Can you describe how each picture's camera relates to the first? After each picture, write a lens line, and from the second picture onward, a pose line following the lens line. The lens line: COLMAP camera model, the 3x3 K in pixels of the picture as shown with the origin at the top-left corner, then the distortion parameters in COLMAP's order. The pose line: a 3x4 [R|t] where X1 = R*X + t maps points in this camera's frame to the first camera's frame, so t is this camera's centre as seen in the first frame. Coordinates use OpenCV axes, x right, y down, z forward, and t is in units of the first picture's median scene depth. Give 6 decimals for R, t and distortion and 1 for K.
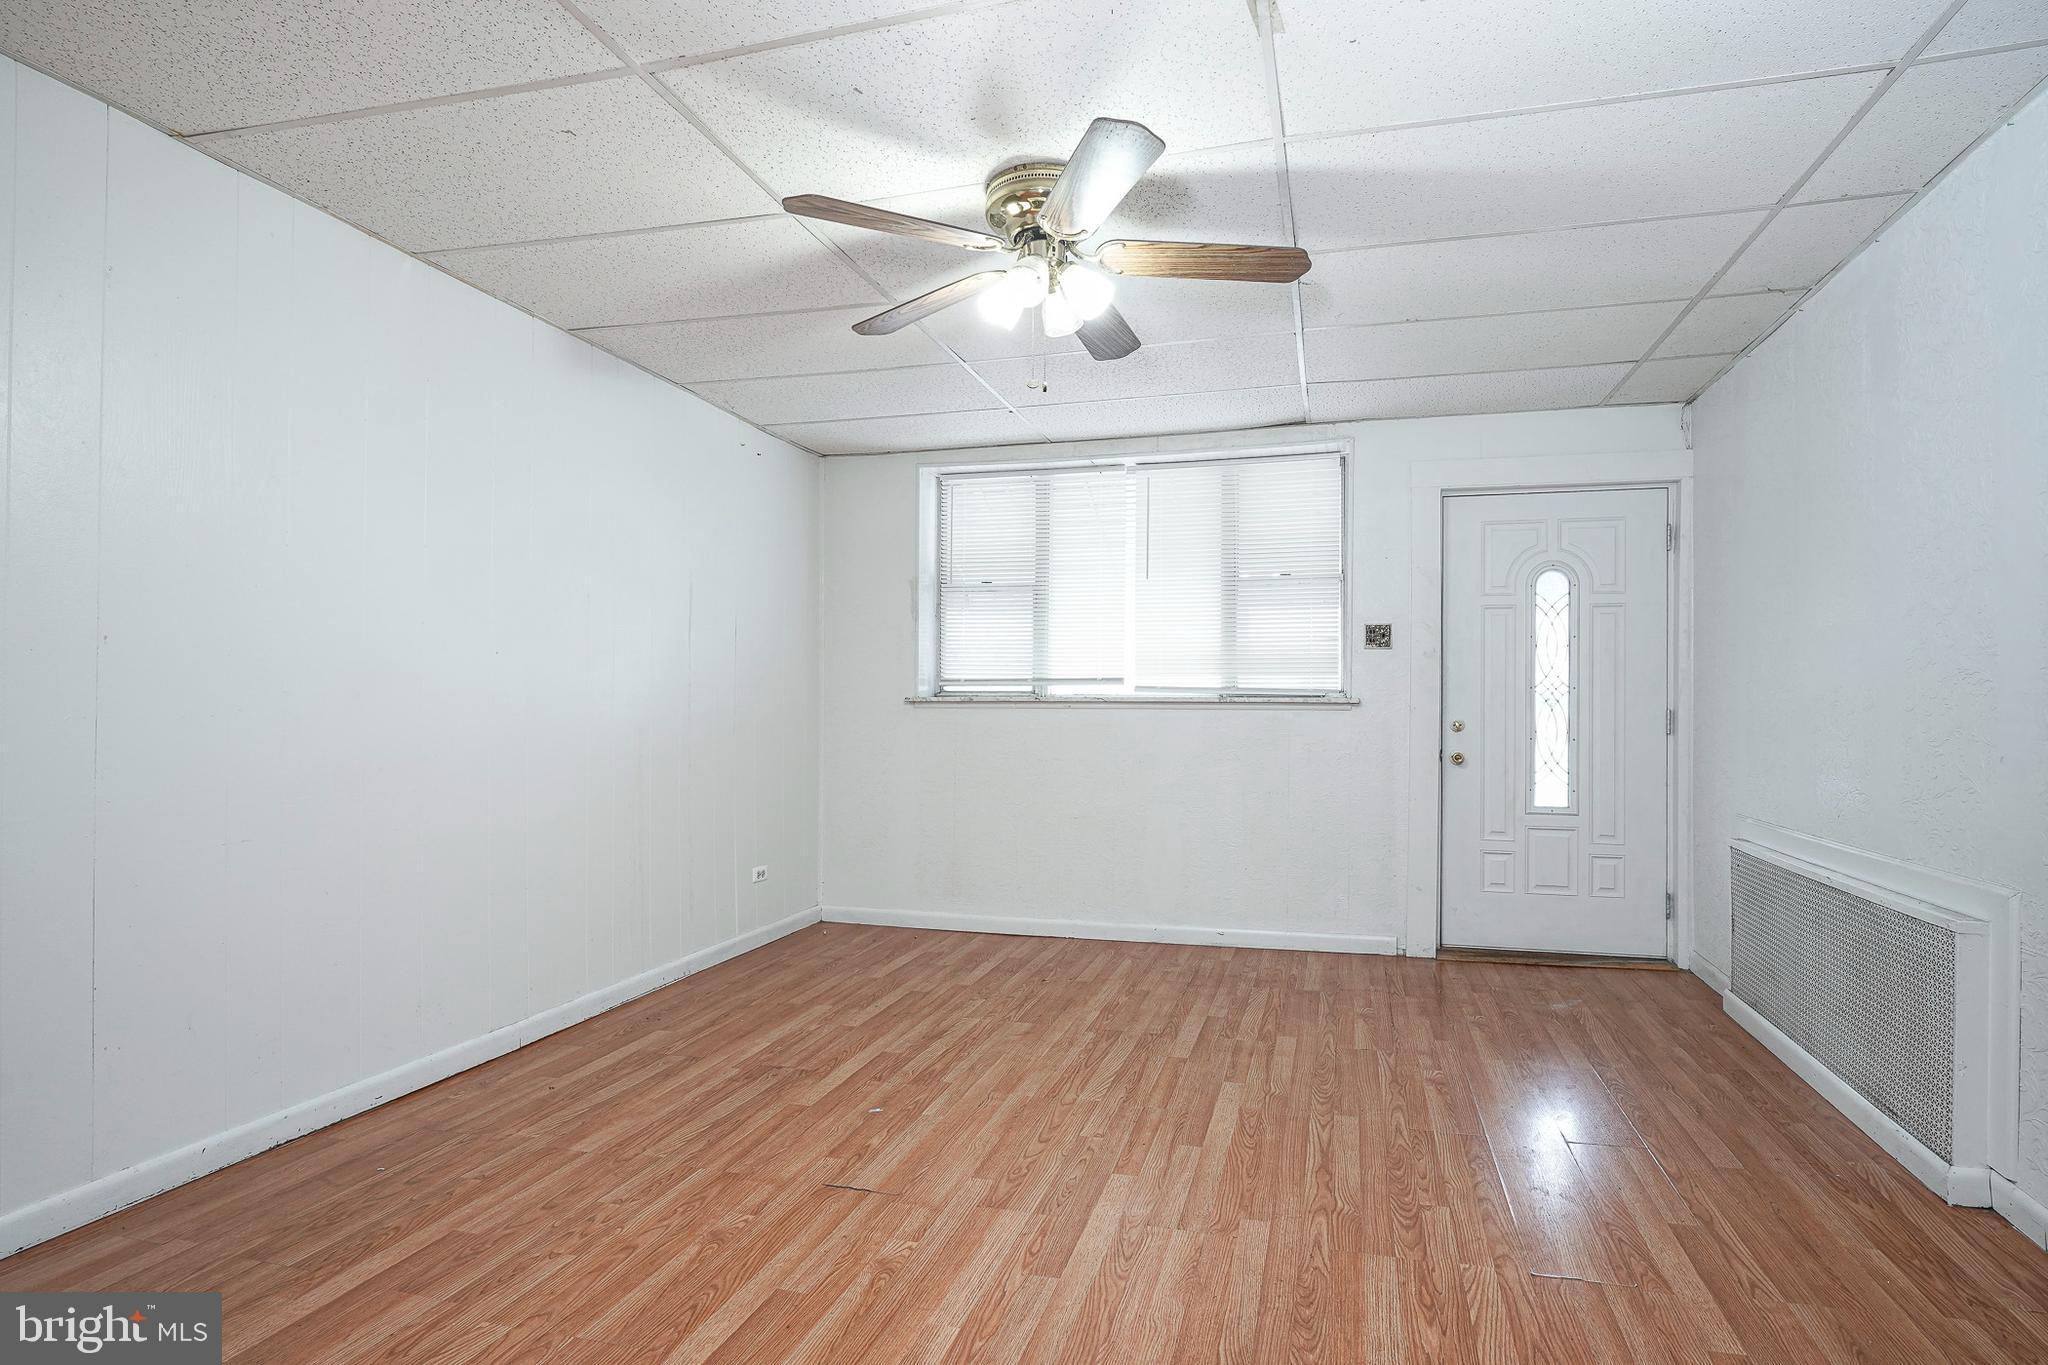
lens RADIAL K [[1083.4, 0, 989.6], [0, 1083.4, 690.4], [0, 0, 1]] dist [-0.010107, 0.003886]
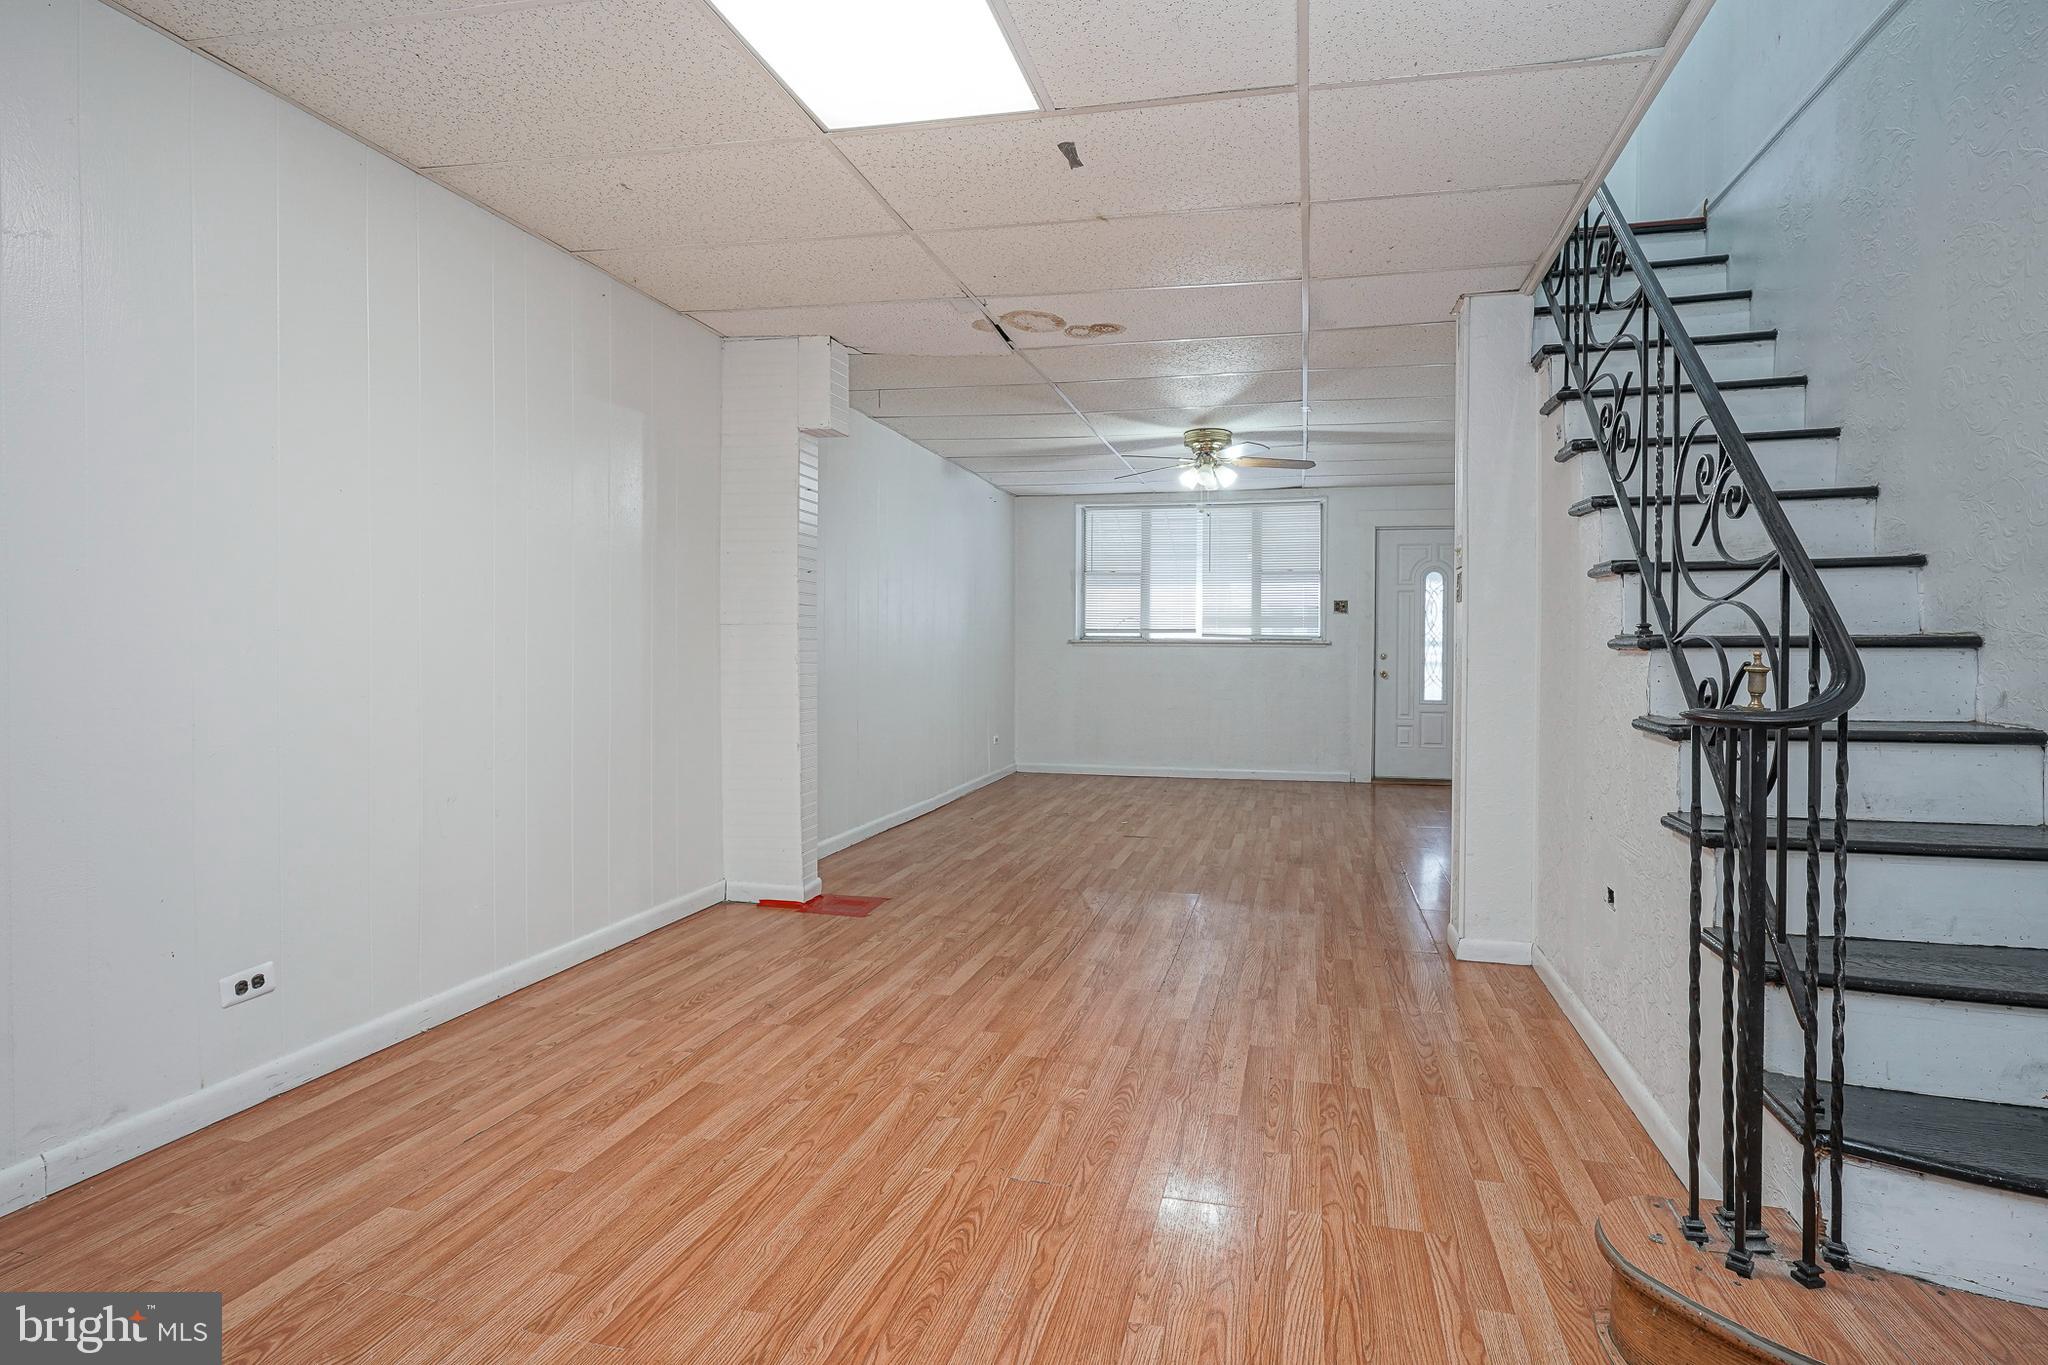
lens RADIAL K [[1083.4, 0, 1003.5], [0, 1083.4, 626.9], [0, 0, 1]] dist [-0.010107, 0.003886]
pose [[0.999460, 0.001336, 0.032838, -0.294578], [-0.001366, 0.999999, 0.000876, -0.019182], [-0.032837, -0.000921, 0.999460, -0.880574]]
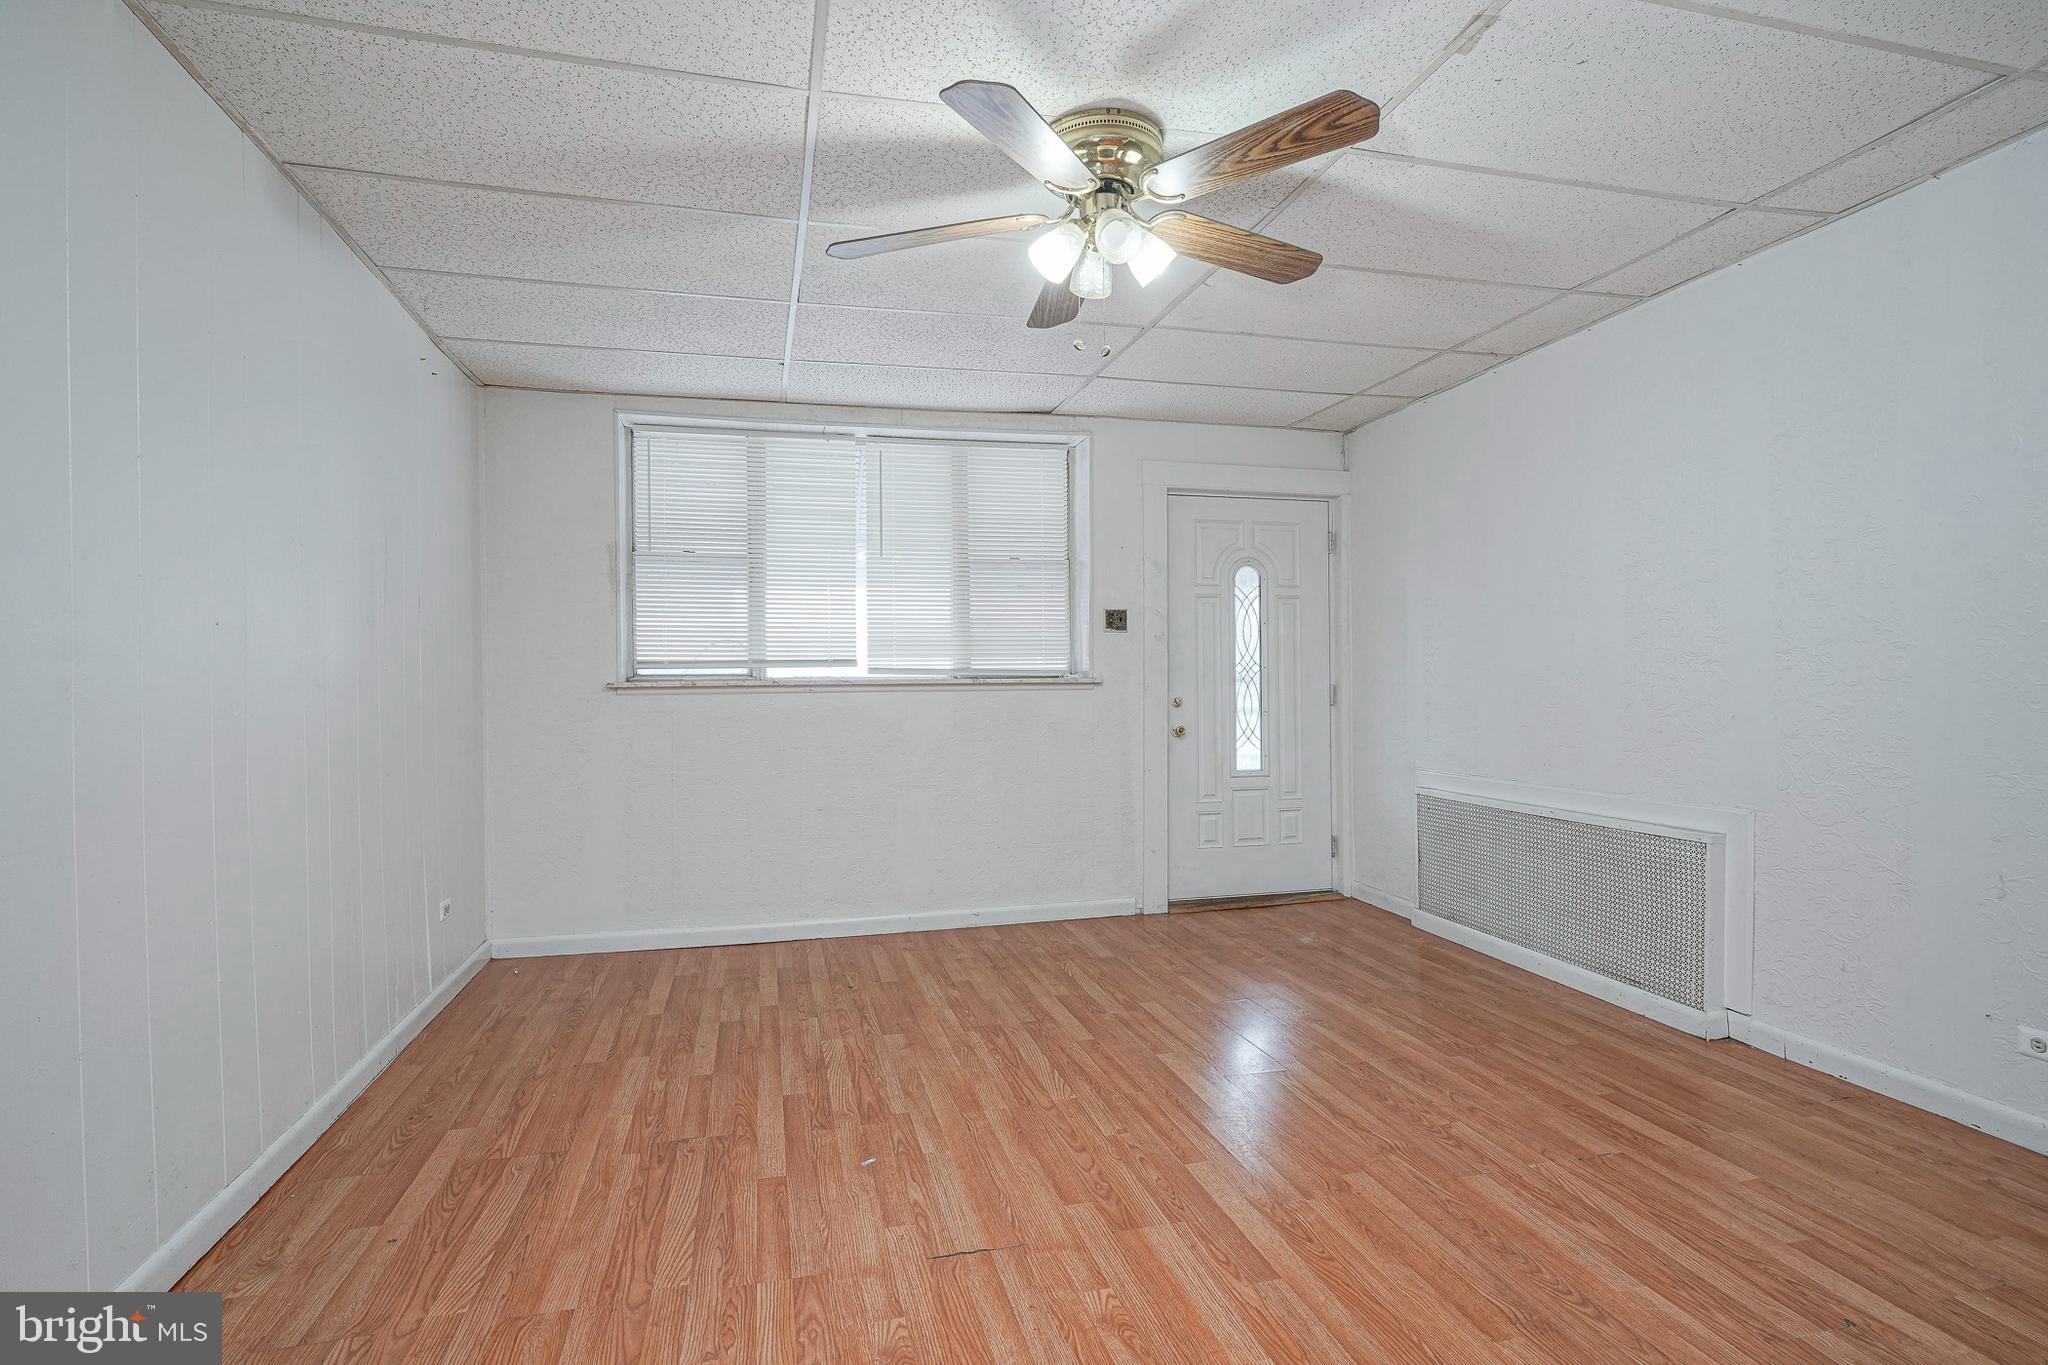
lens RADIAL K [[1083.4, 0, 1006.2], [0, 1083.4, 682.0], [0, 0, 1]] dist [-0.010107, 0.003886]
pose [[0.861370, -0.012121, 0.507833, -0.299936], [0.006986, 0.999903, 0.012017, -0.002618], [-0.507929, -0.006803, 0.861372, 0.138033]]
